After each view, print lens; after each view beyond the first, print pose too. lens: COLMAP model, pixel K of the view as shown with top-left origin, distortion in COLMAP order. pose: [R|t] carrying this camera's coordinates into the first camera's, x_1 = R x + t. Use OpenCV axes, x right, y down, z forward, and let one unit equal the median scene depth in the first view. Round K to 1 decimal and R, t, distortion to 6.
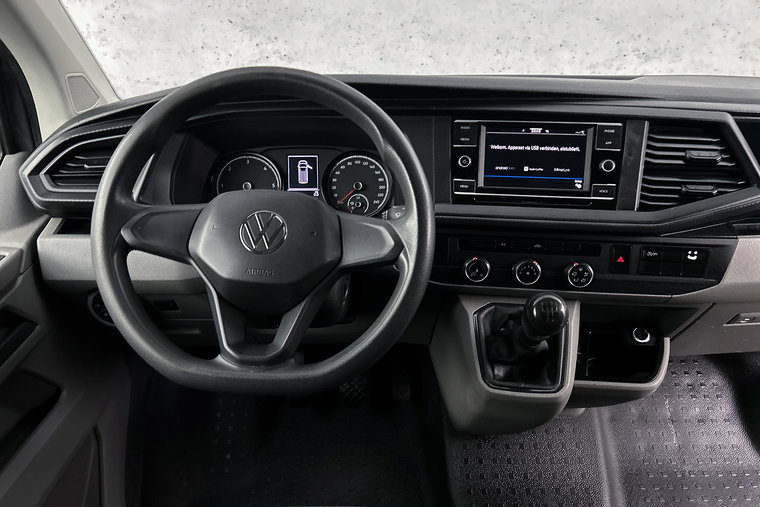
lens RADIAL K [[586.5, 0, 380.3], [0, 586.5, 255.2], [0, 0, 1]] dist [0.033512, -0.008642]
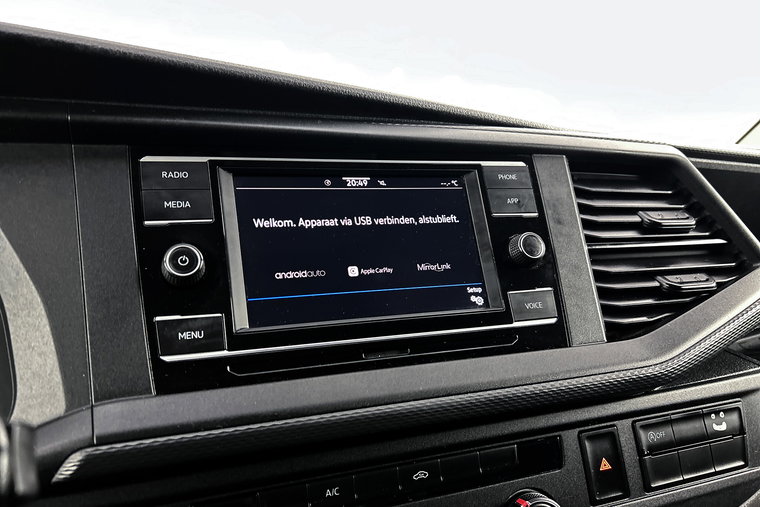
lens RADIAL K [[586.5, 0, 380.5], [0, 586.5, 260.1], [0, 0, 1]] dist [0.033512, -0.008642]
pose [[0.872400, -0.048220, 0.486408, 0.077818], [0.210396, 0.935262, -0.284639, -0.041095], [-0.441193, 0.350657, 0.826068, 0.674653]]
